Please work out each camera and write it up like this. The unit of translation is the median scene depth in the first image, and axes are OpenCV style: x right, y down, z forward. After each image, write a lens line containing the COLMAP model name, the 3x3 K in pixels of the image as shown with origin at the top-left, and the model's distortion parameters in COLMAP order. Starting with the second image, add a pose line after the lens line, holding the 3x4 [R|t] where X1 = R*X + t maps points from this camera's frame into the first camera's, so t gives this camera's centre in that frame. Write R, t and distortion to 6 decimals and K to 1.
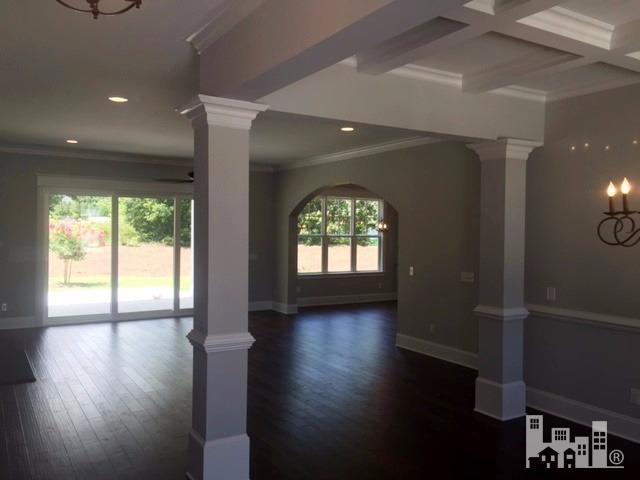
lens RADIAL K [[551.8, 0, 320.8], [0, 551.8, 233.2], [0, 0, 1]] dist [0.085492, -0.126316]
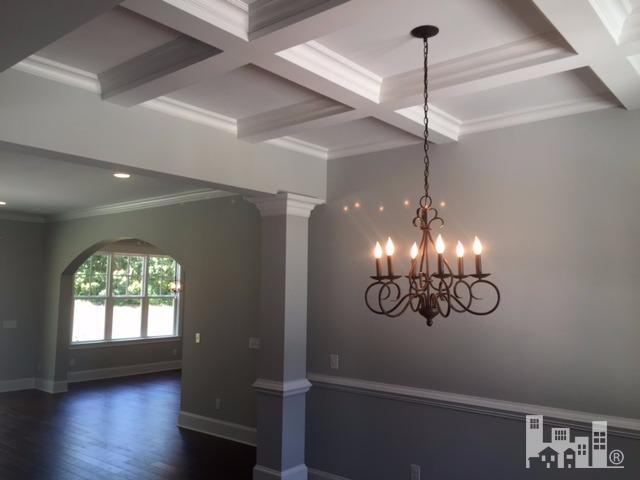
lens RADIAL K [[551.8, 0, 320.8], [0, 551.8, 233.2], [0, 0, 1]] dist [0.085492, -0.126316]
pose [[0.946392, 0.028994, 0.321716, 0.090501], [0.004570, 0.994662, -0.103086, -0.009296], [-0.322988, 0.099030, 0.941208, 0.121102]]
